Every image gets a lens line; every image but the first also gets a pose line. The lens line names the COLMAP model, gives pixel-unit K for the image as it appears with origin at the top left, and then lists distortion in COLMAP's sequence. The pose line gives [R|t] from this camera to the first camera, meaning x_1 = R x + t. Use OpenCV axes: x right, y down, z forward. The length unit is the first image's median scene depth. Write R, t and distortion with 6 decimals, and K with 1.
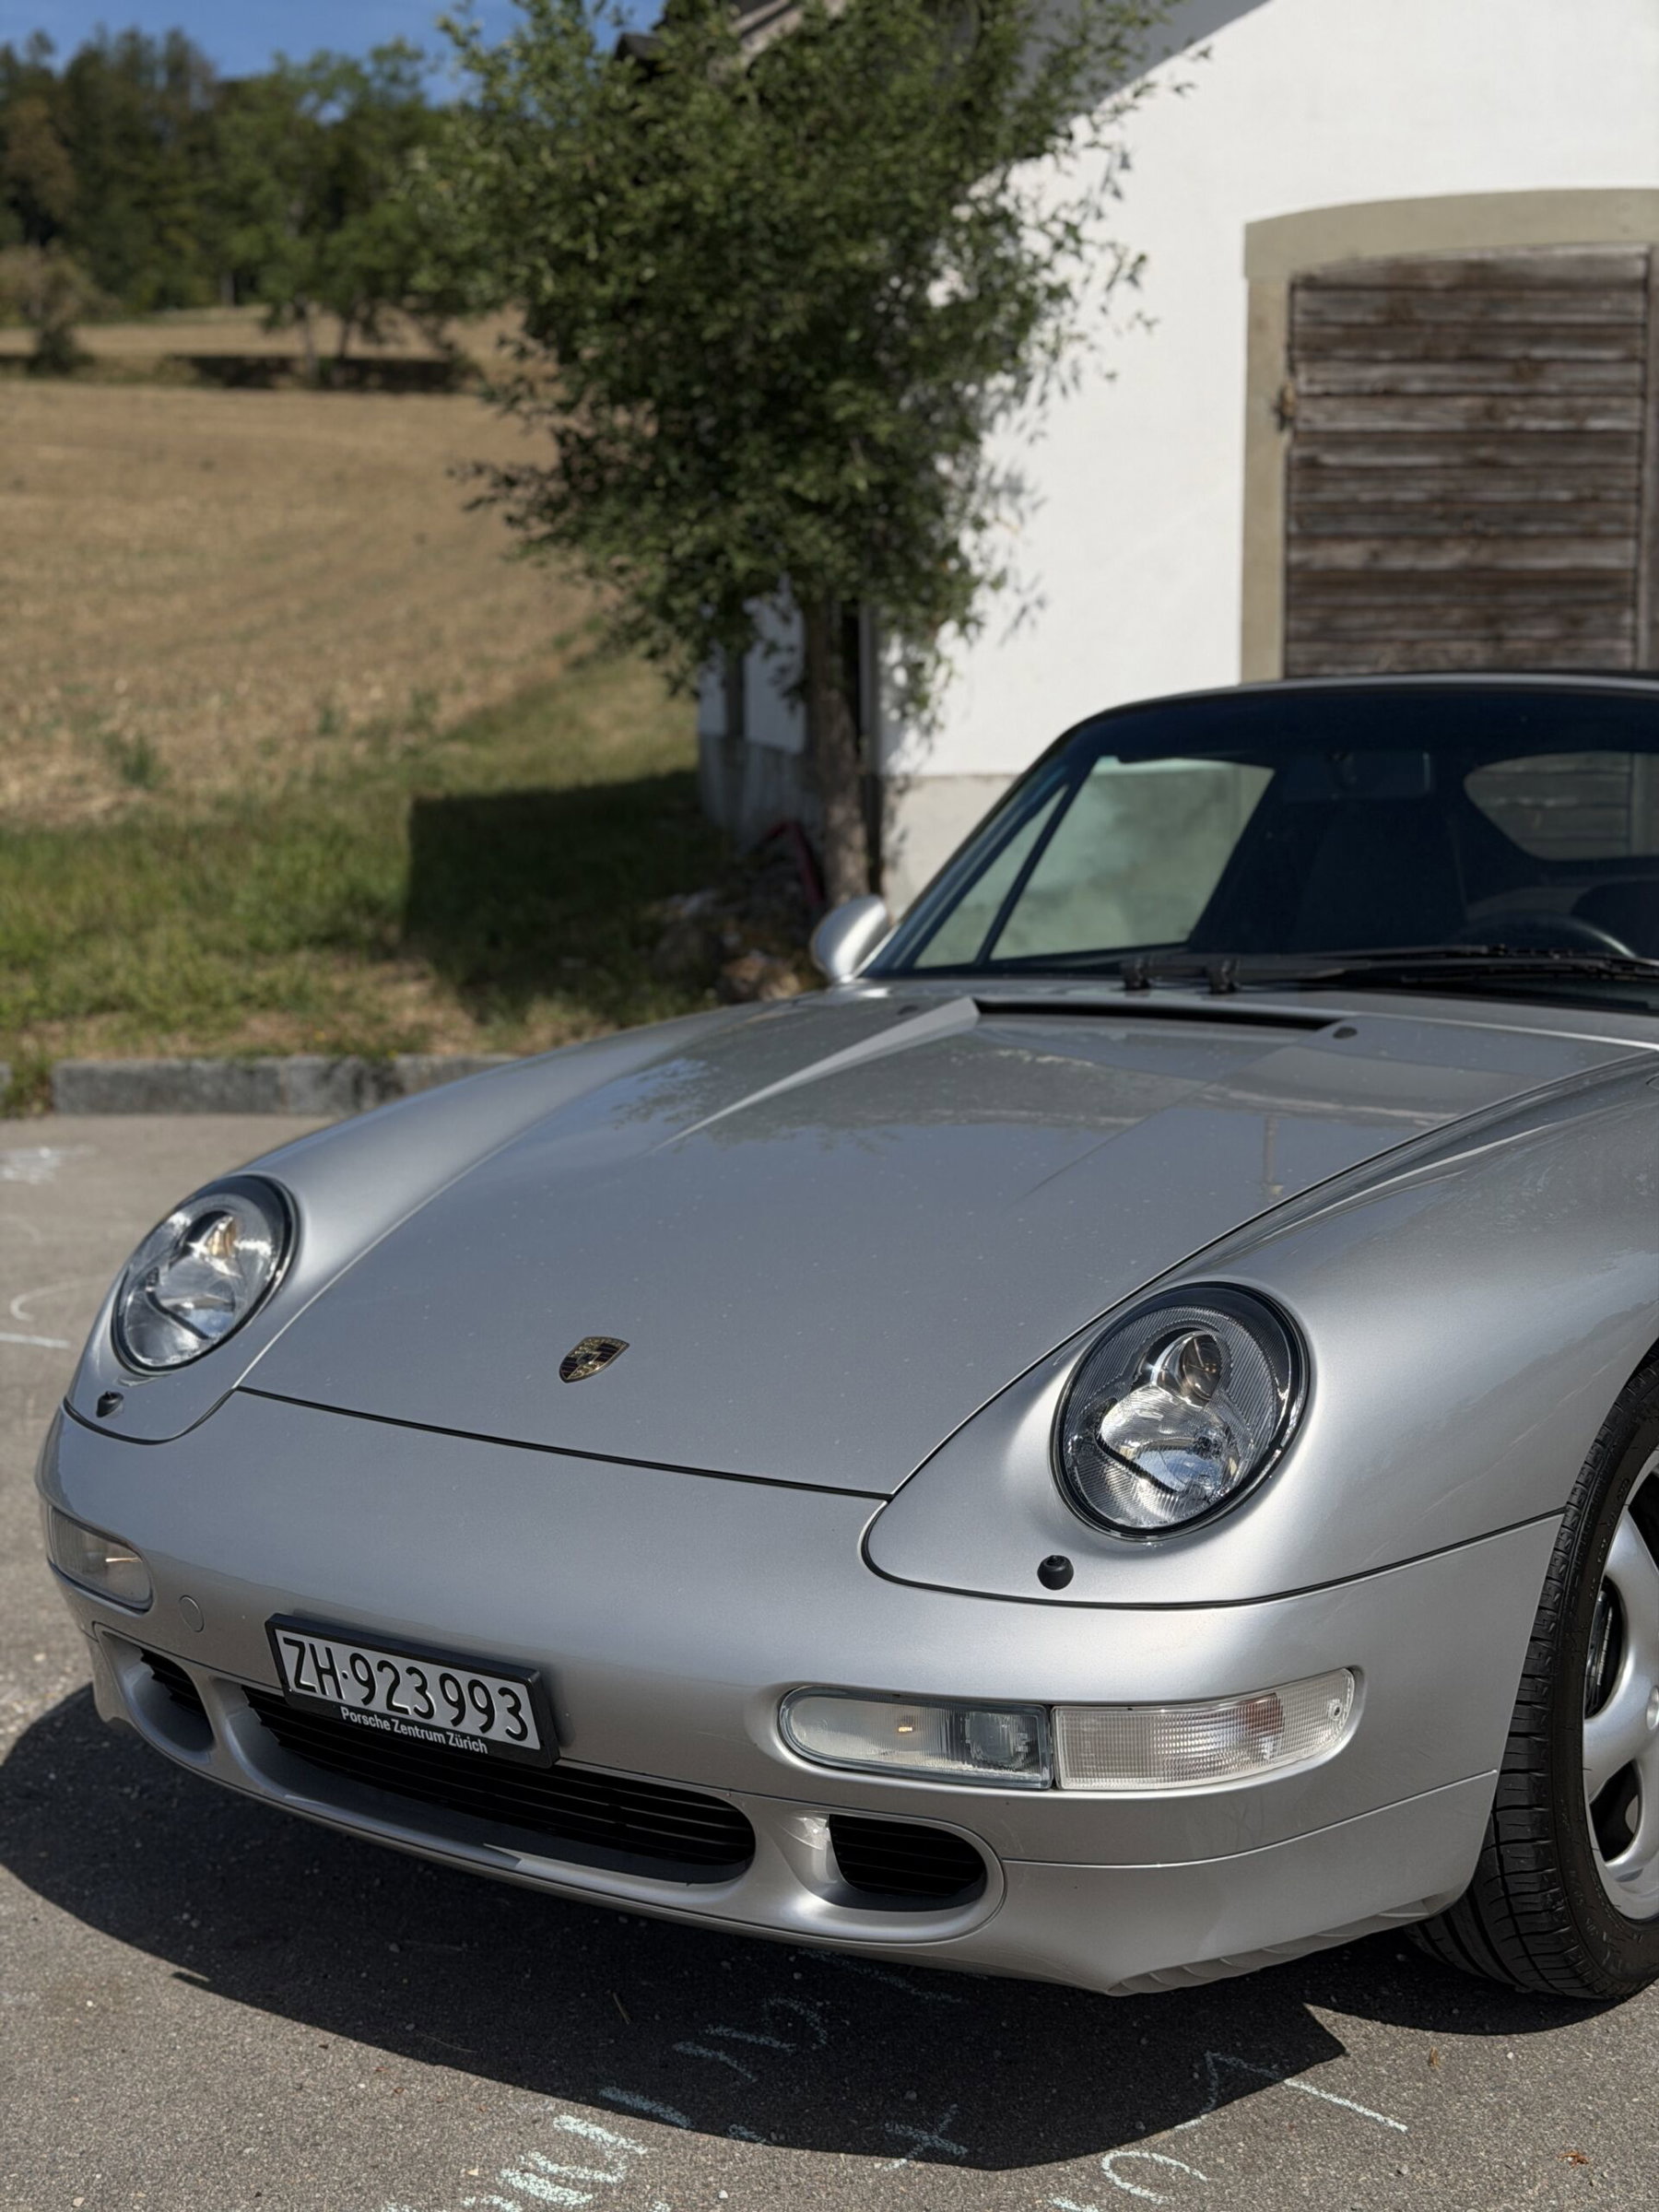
lens RADIAL K [[3283.9, 0, 952.2], [0, 3283.9, 1106.8], [0, 0, 1]] dist [0.149875, -0.325614]
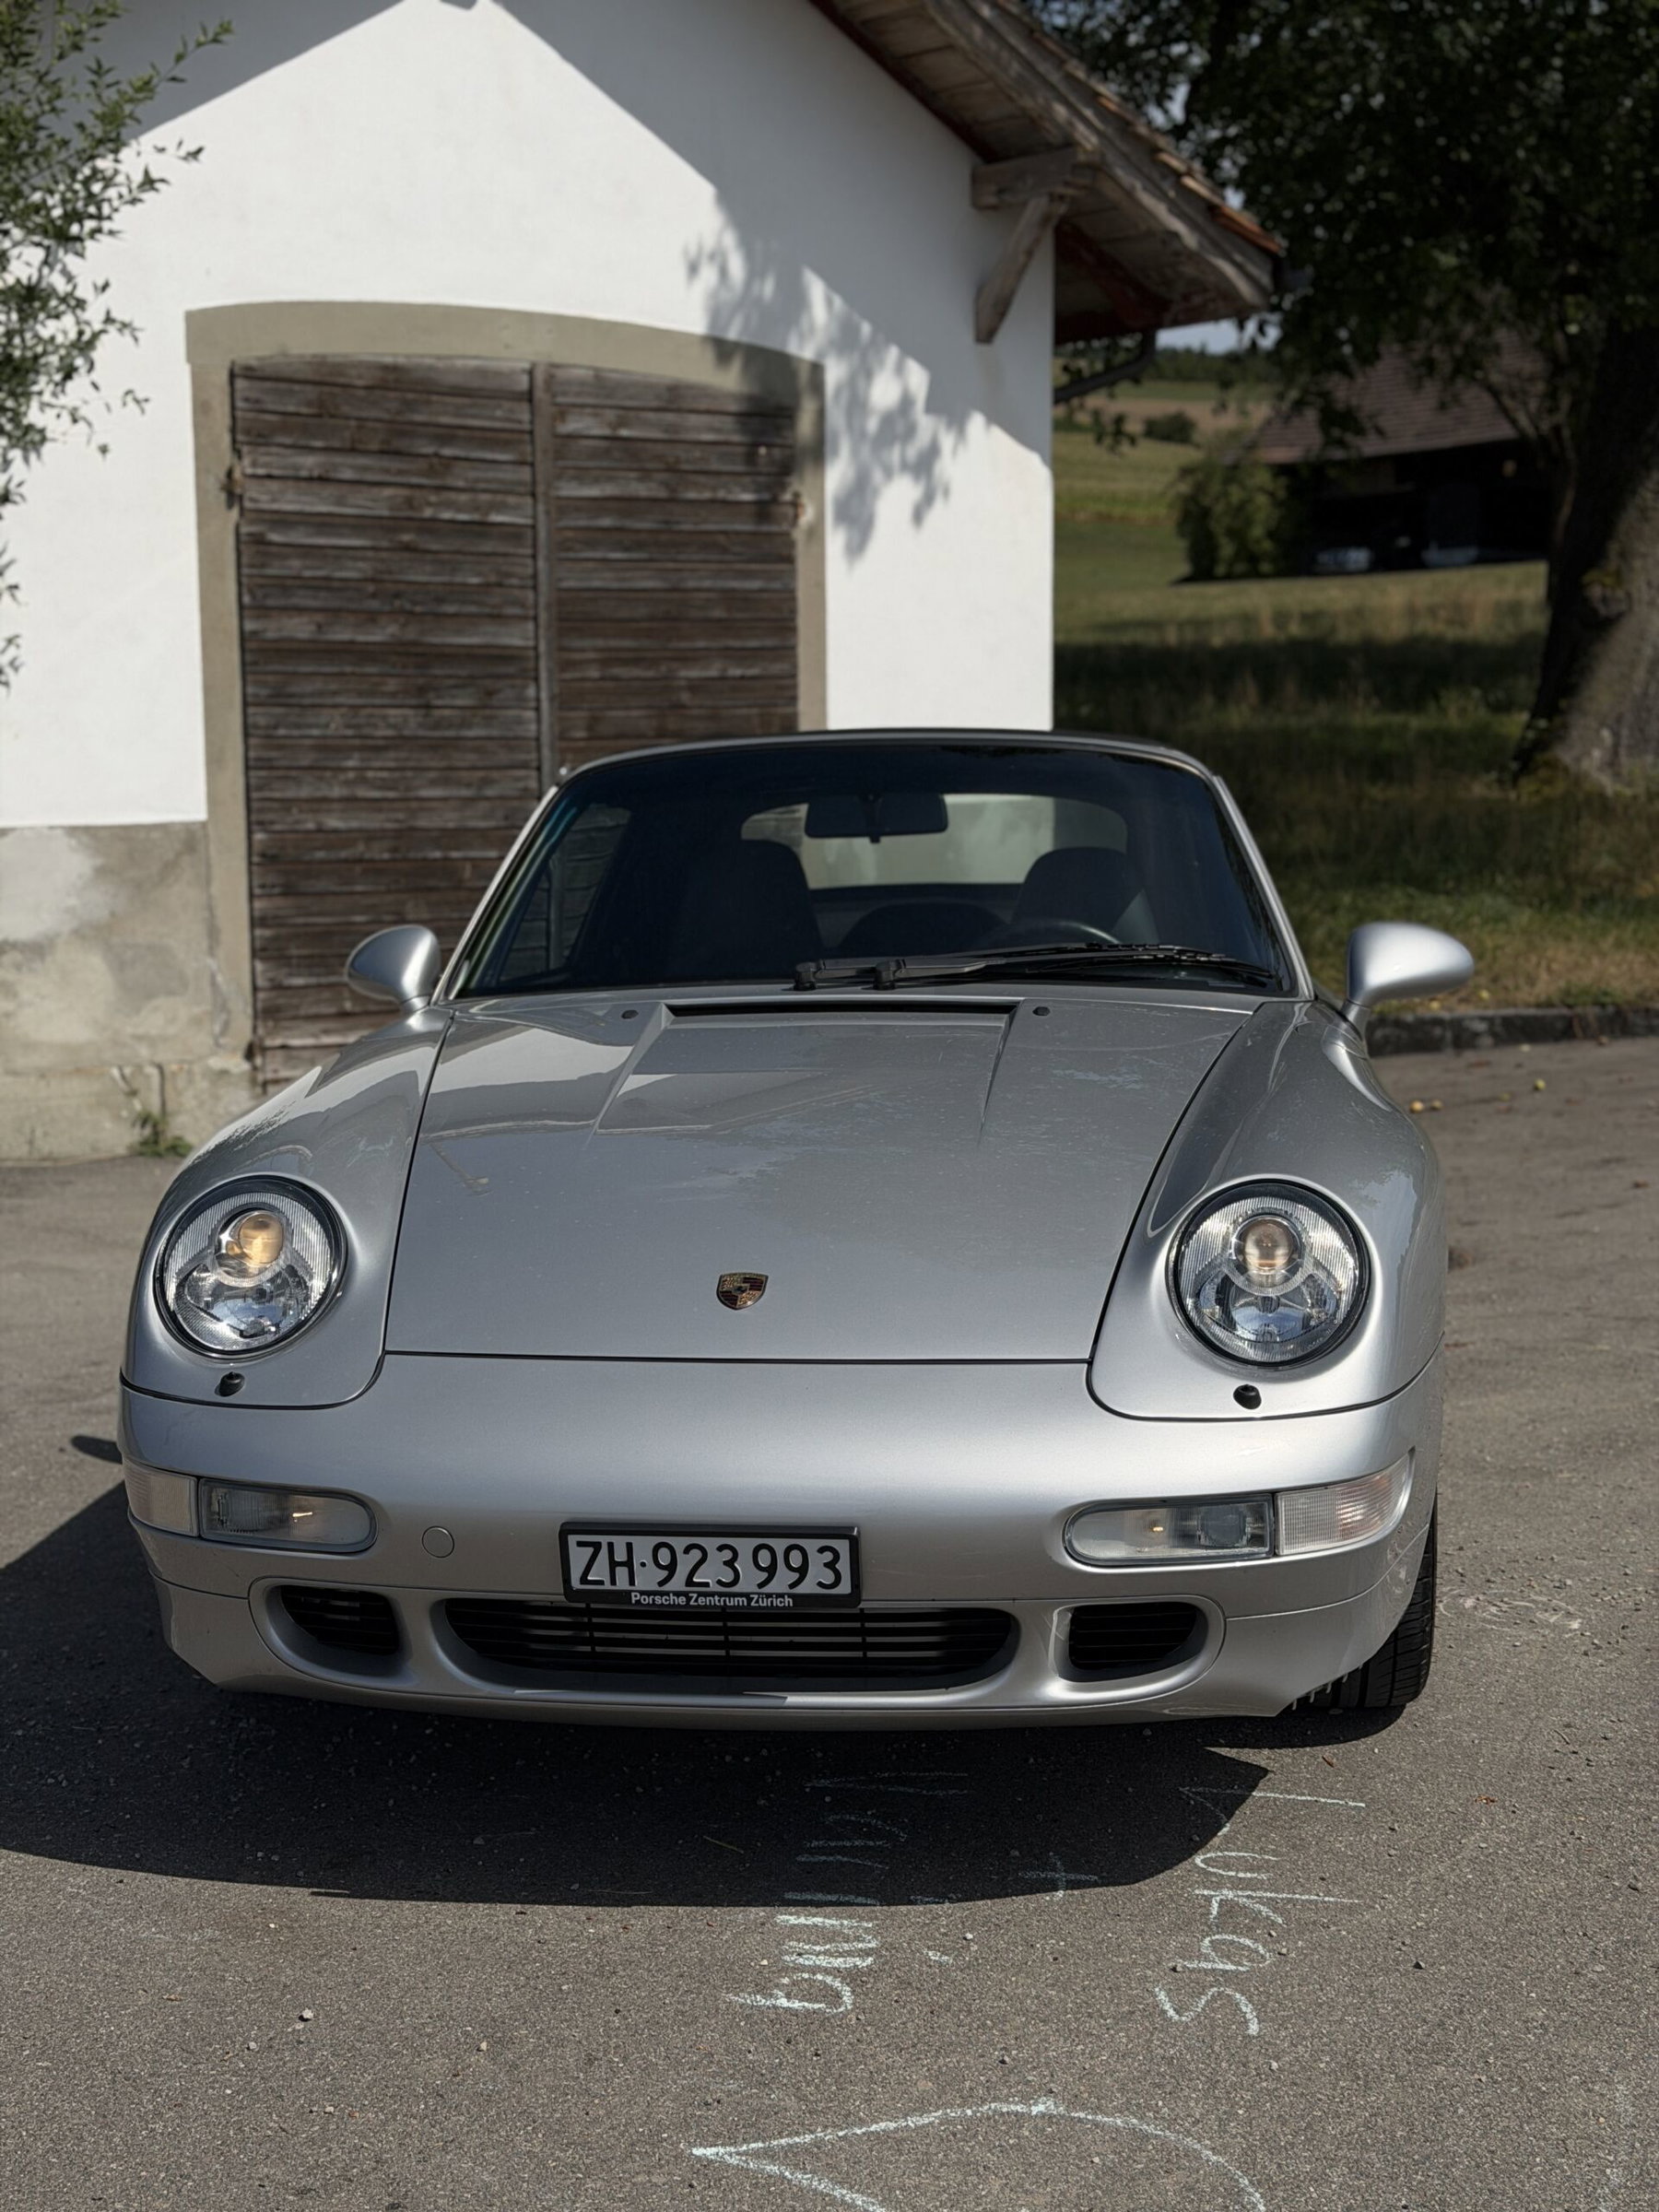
lens RADIAL K [[3283.9, 0, 952.2], [0, 3283.9, 1106.8], [0, 0, 1]] dist [0.149875, -0.325614]
pose [[0.850951, -0.051521, 0.522712, -0.271096], [0.063704, 0.997955, -0.005344, 0.008689], [-0.521367, 0.037846, 0.852493, -0.025765]]
